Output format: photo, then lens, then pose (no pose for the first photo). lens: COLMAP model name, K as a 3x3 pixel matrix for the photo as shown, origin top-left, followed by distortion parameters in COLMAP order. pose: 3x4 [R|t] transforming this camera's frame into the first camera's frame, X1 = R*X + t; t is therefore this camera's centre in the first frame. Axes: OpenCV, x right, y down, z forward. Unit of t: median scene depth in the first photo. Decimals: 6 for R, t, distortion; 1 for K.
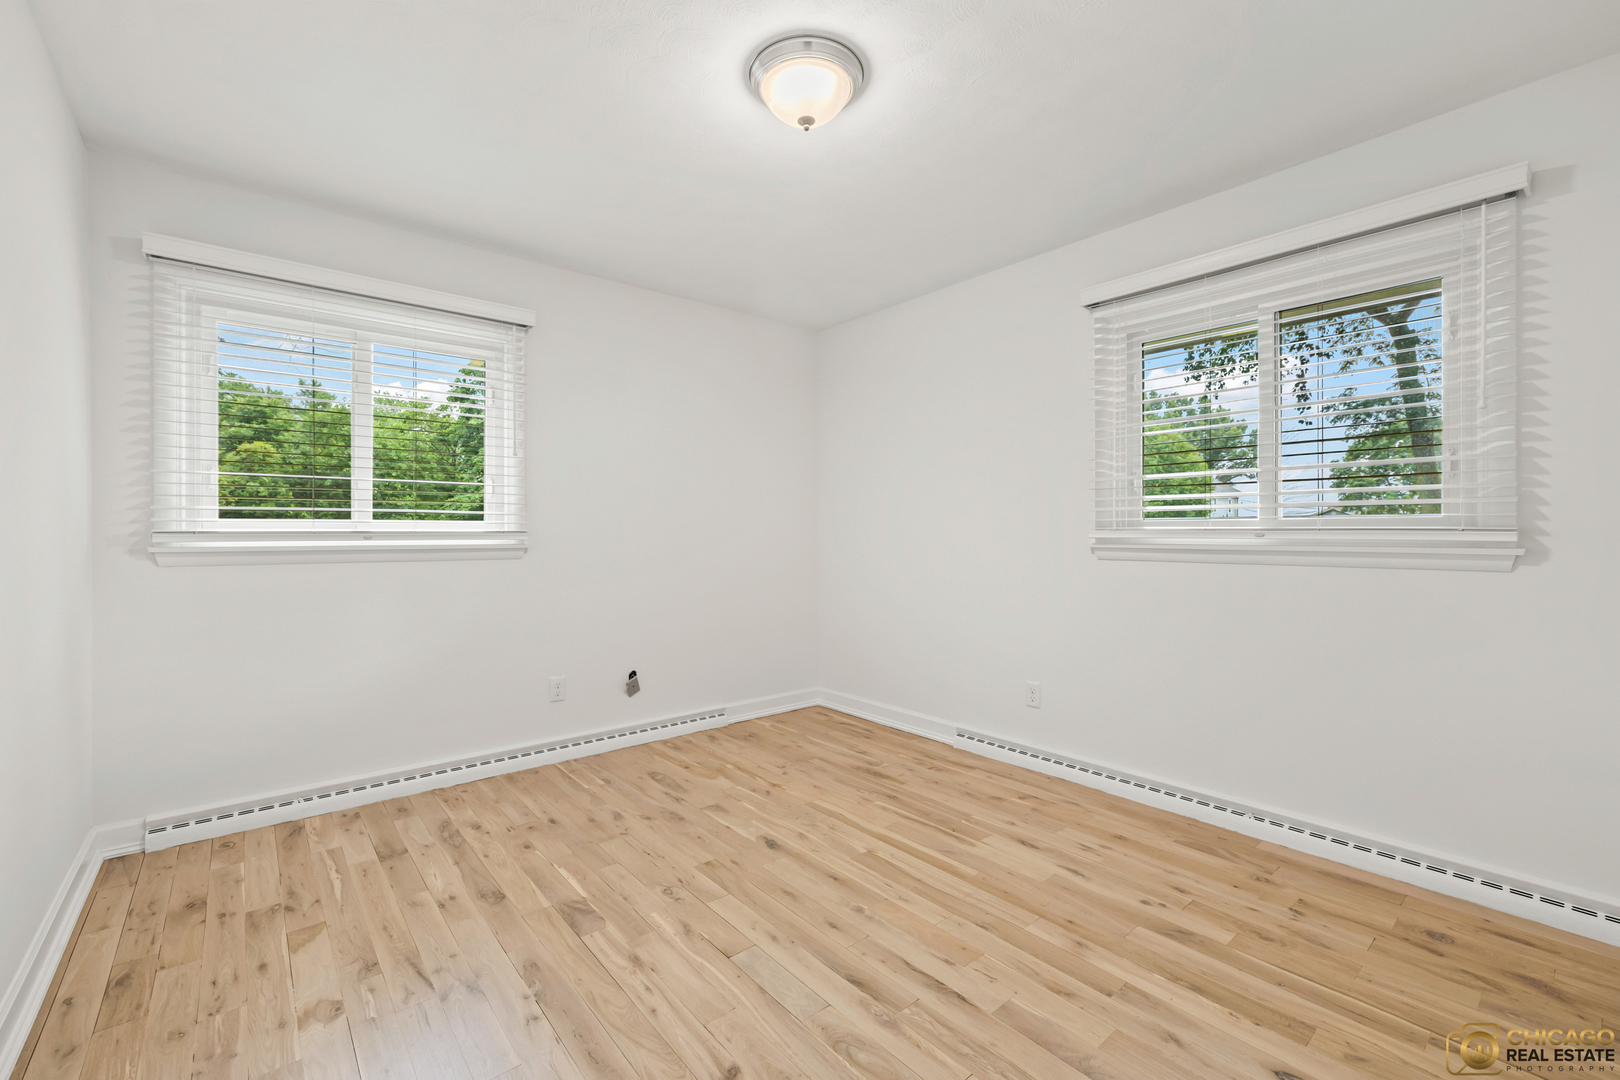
lens RADIAL K [[676.5, 0, 804.3], [0, 676.5, 531.7], [0, 0, 1]] dist [0.000609, 0.000328]
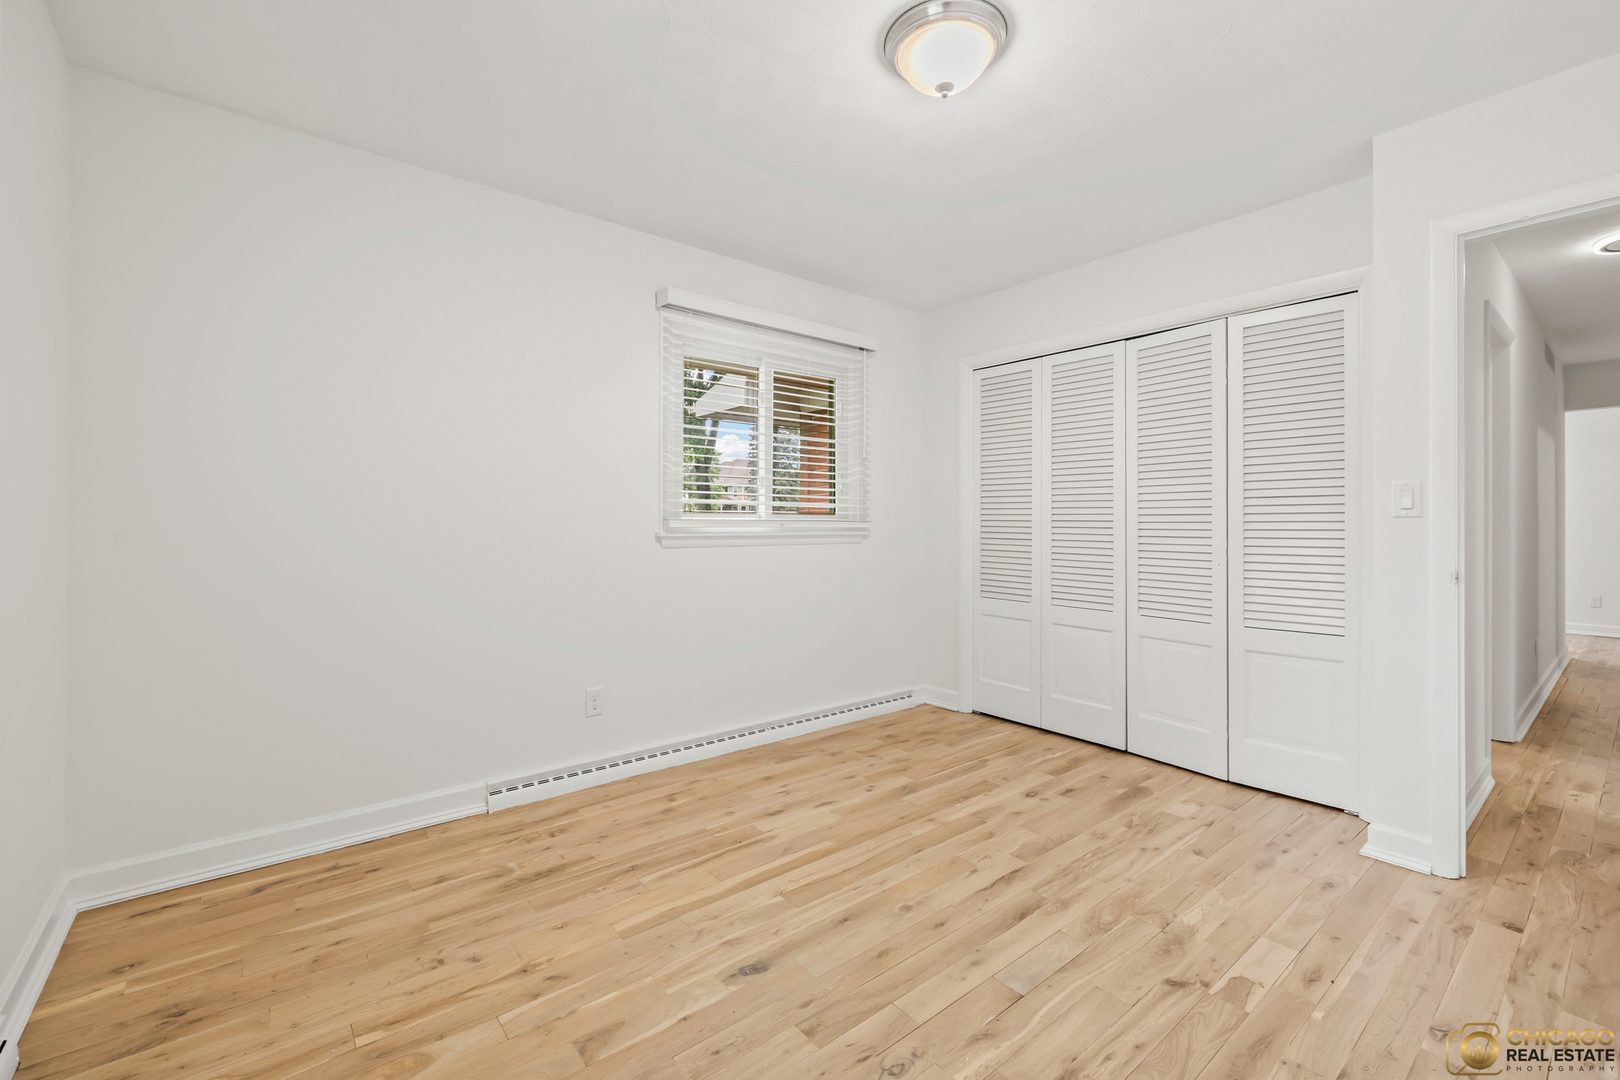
lens RADIAL K [[676.5, 0, 804.3], [0, 676.5, 531.7], [0, 0, 1]] dist [0.000609, 0.000328]
pose [[0.016404, -0.011296, 0.999802, -0.744757], [-0.002884, 0.999931, 0.011345, 0.002263], [-0.999861, -0.003069, 0.016371, 0.942655]]
